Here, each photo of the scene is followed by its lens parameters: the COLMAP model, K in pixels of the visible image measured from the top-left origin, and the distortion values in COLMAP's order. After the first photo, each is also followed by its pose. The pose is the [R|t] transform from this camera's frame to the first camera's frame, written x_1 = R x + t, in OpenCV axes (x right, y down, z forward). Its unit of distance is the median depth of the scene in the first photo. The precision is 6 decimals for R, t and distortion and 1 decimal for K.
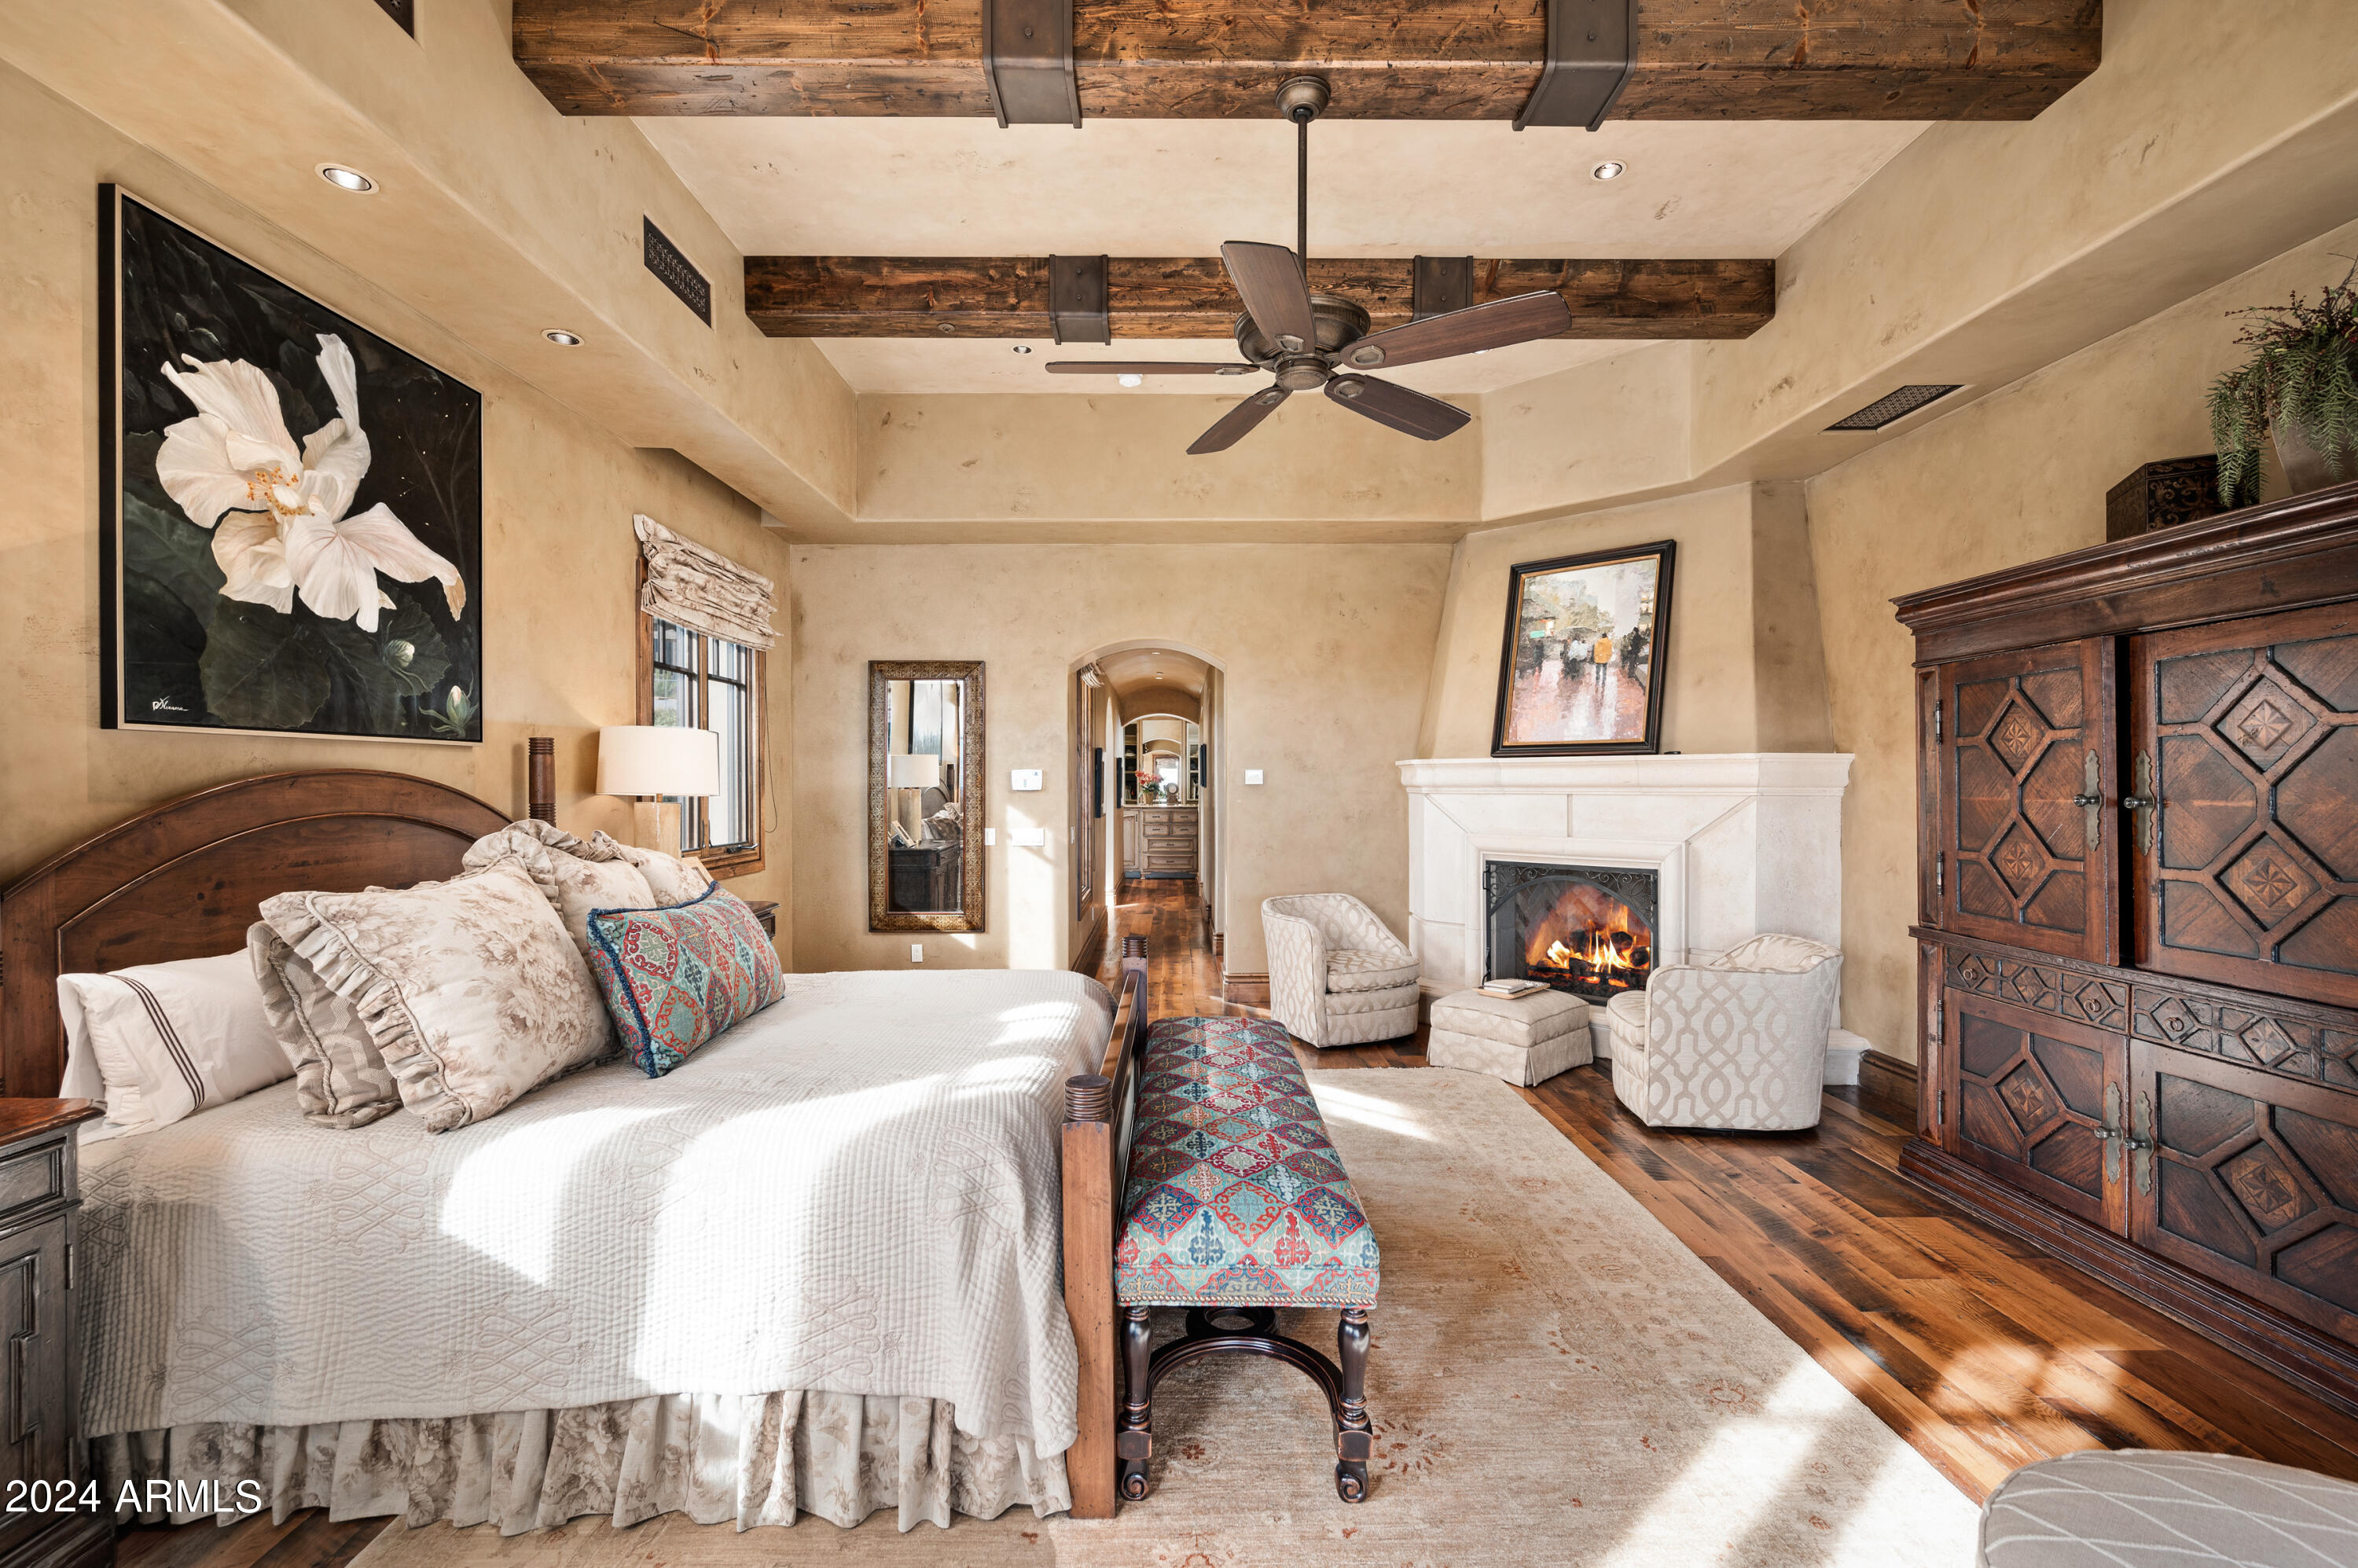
lens RADIAL K [[1009.2, 0, 1180.1], [0, 1009.2, 780.1], [0, 0, 1]] dist [0.000845, 0.001119]
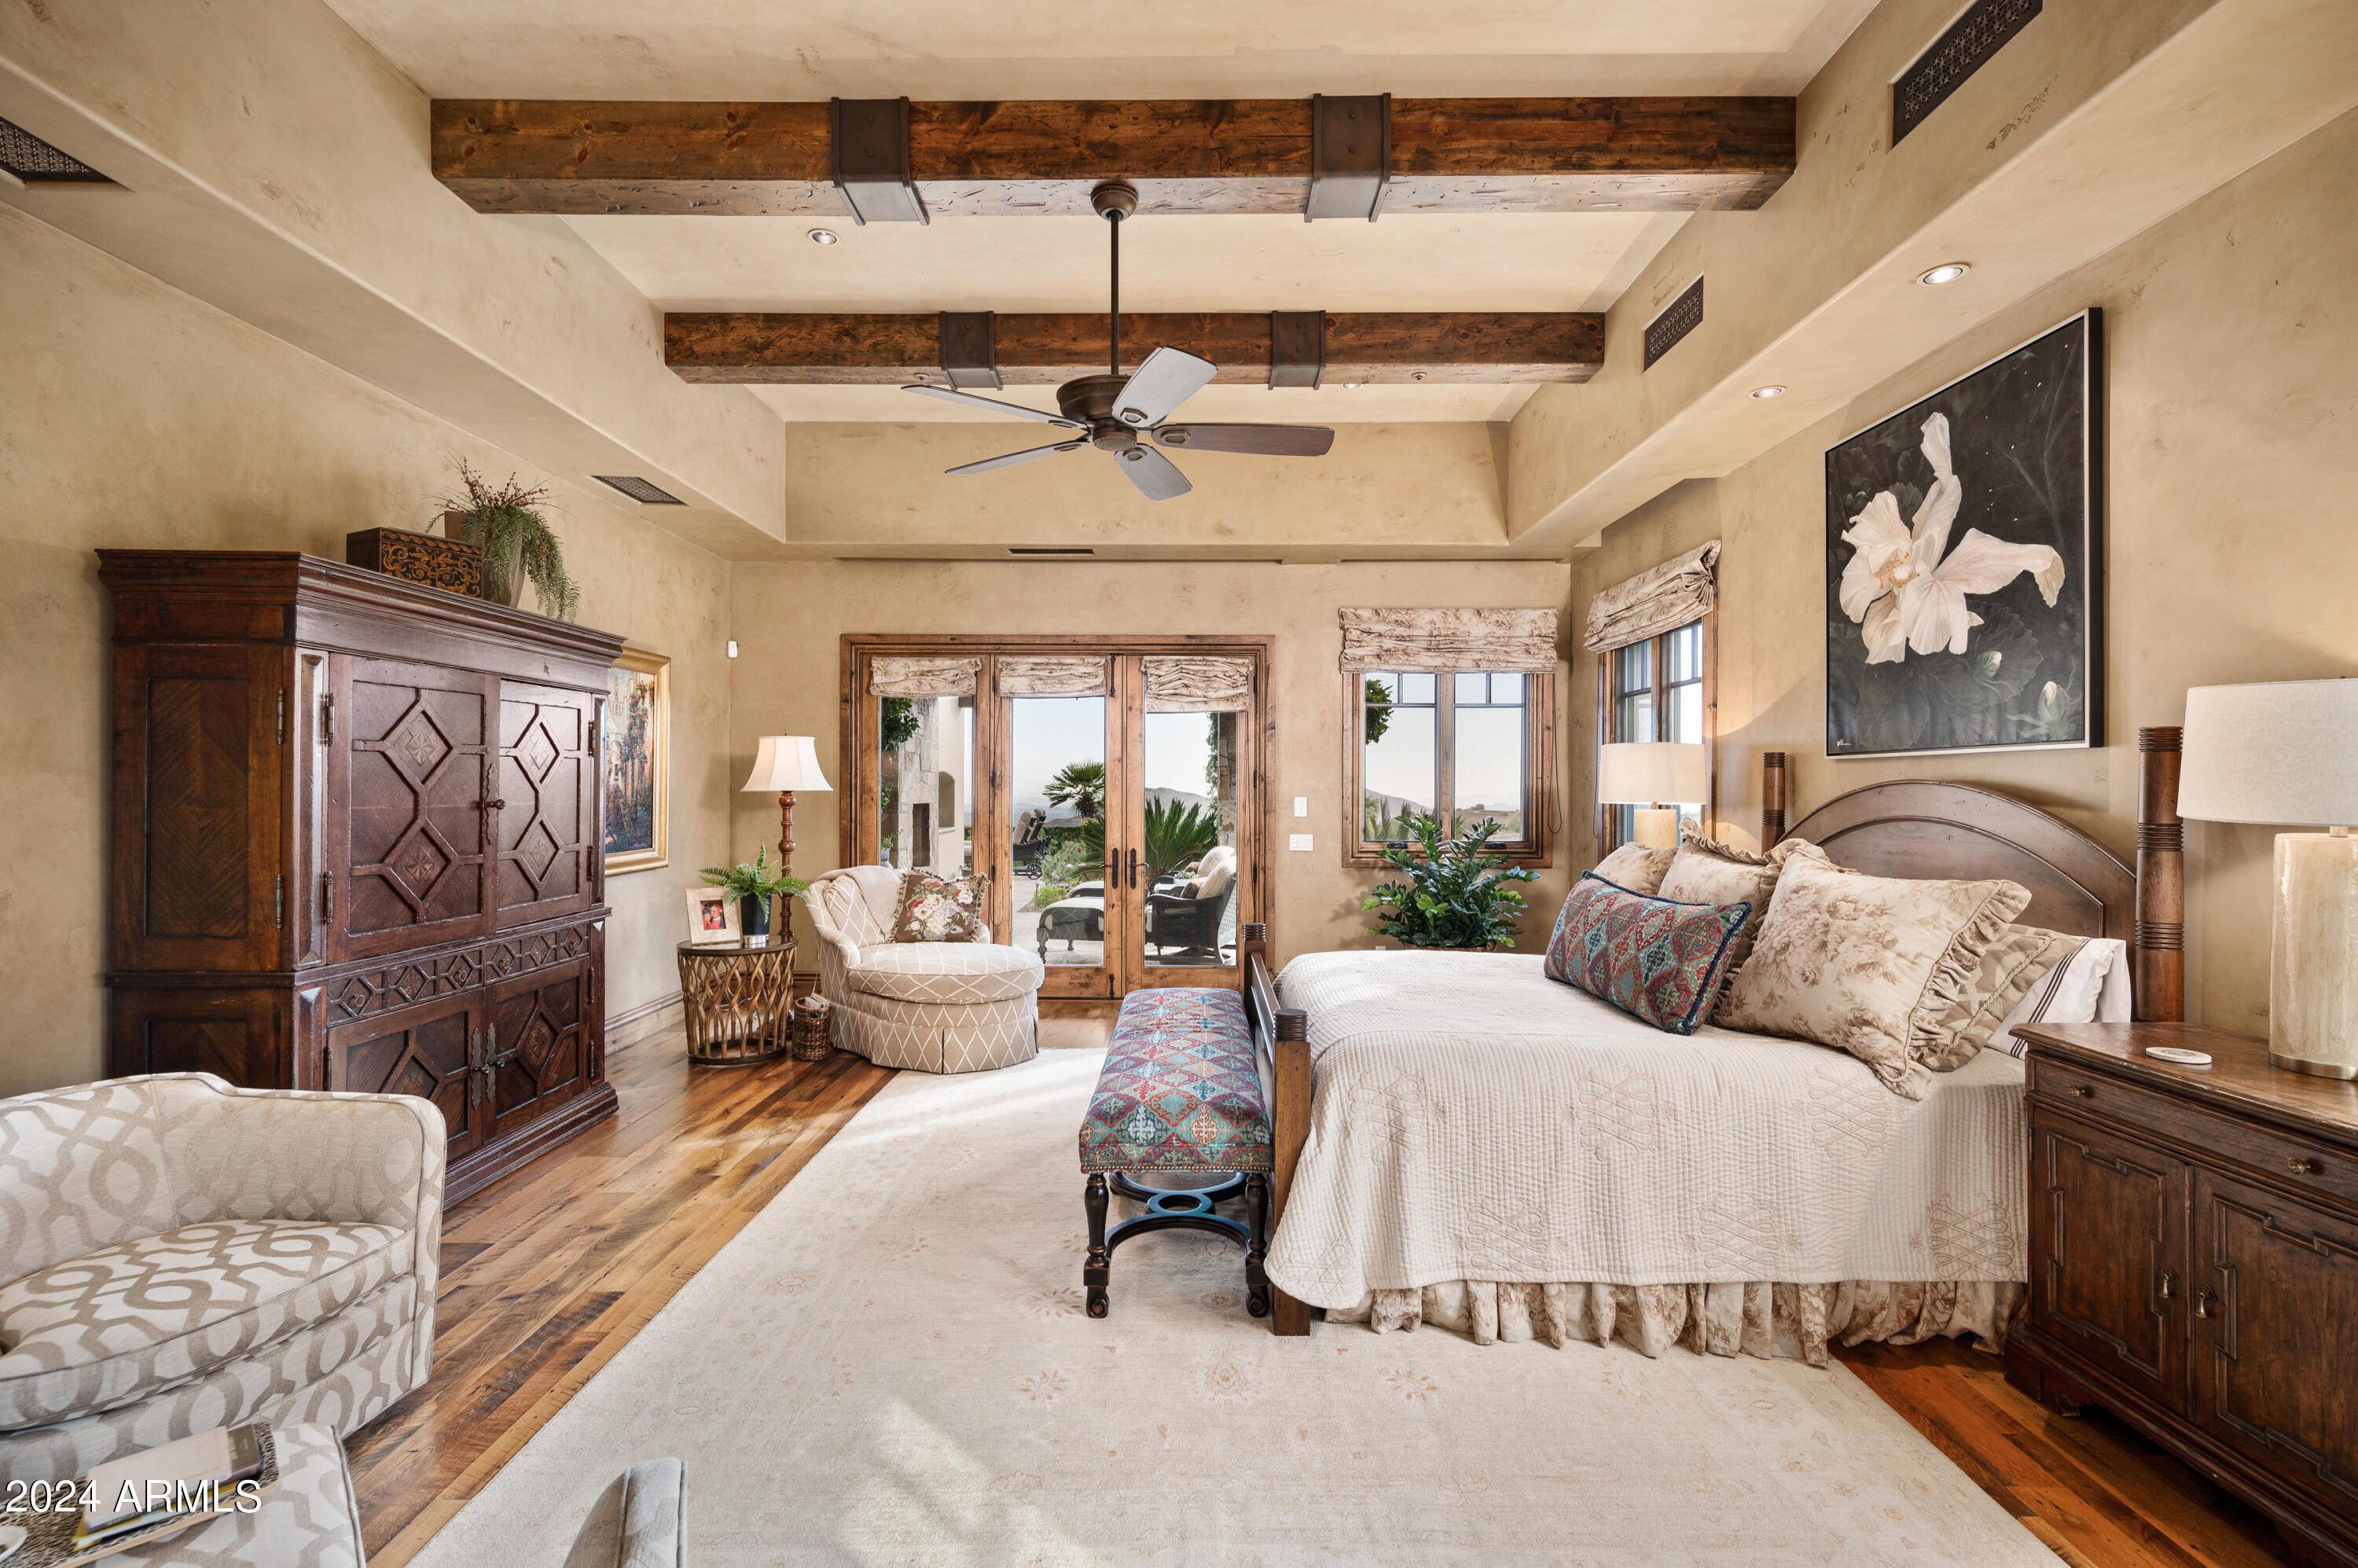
lens RADIAL K [[1084.1, 0, 1180.3], [0, 1084.1, 783.7], [0, 0, 1]] dist [0.000249, 0.000015]
pose [[-0.999939, -0.000643, 0.011048, 0.033184], [-0.000714, 0.999979, -0.006428, 0.002671], [-0.011044, -0.006436, -0.999918, 2.311686]]
